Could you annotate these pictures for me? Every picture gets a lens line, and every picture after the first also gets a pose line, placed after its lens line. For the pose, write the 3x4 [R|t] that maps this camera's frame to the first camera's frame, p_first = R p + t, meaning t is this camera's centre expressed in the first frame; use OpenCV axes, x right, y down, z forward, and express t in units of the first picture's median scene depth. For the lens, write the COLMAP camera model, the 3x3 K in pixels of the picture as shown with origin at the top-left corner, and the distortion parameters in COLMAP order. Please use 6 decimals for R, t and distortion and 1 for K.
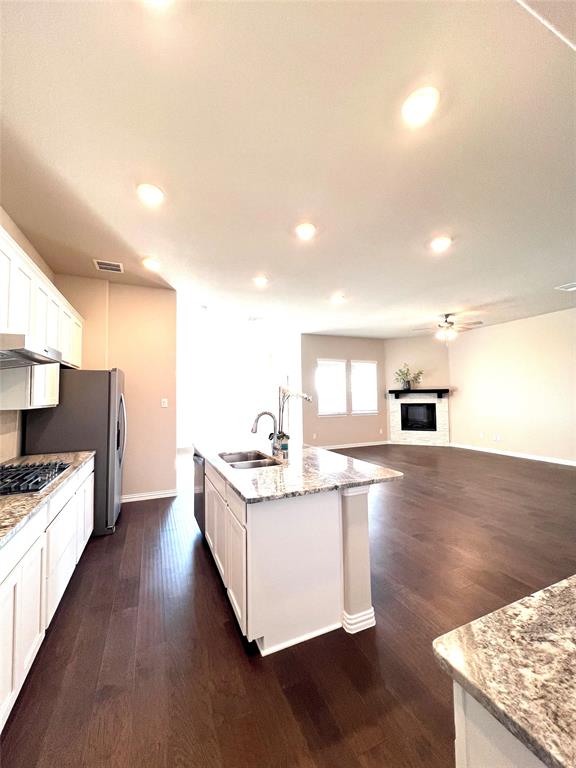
lens RADIAL K [[303.3, 0, 291.9], [0, 303.3, 384.0], [0, 0, 1]] dist [0.008705, 0.000020]
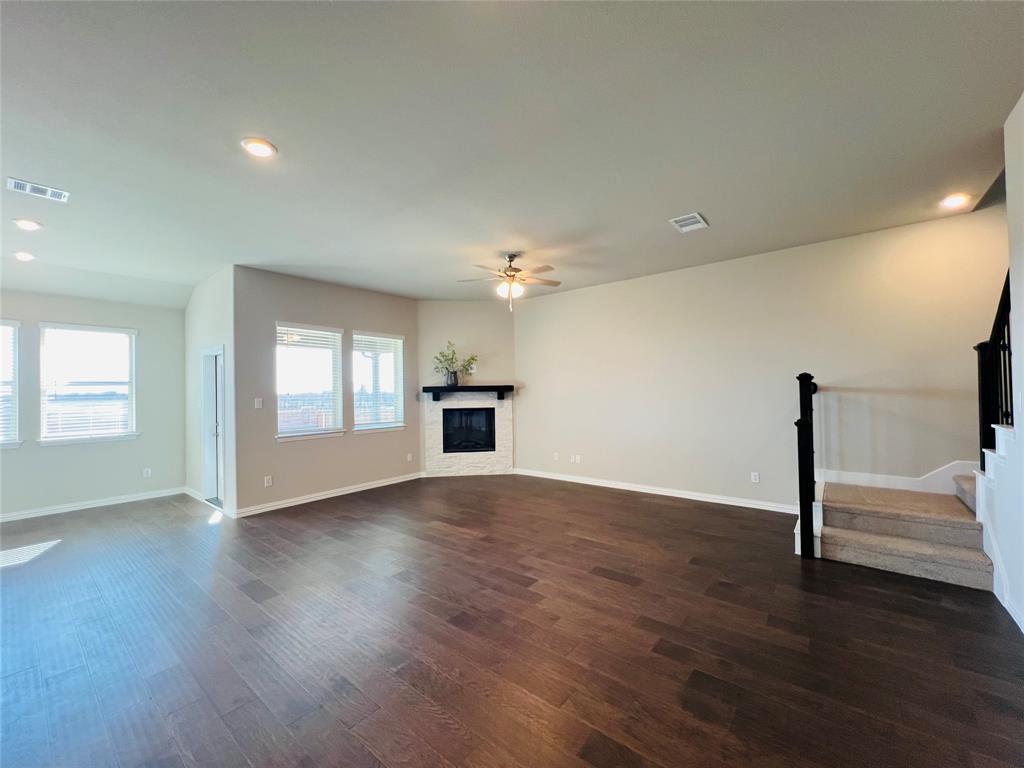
lens RADIAL K [[404.4, 0, 514.8], [0, 404.4, 389.6], [0, 0, 1]] dist [0.008705, 0.000020]
pose [[0.888502, 0.001119, 0.458872, 0.120719], [-0.014442, 0.999570, 0.025528, 0.003624], [-0.458646, -0.029309, 0.888136, 0.228457]]
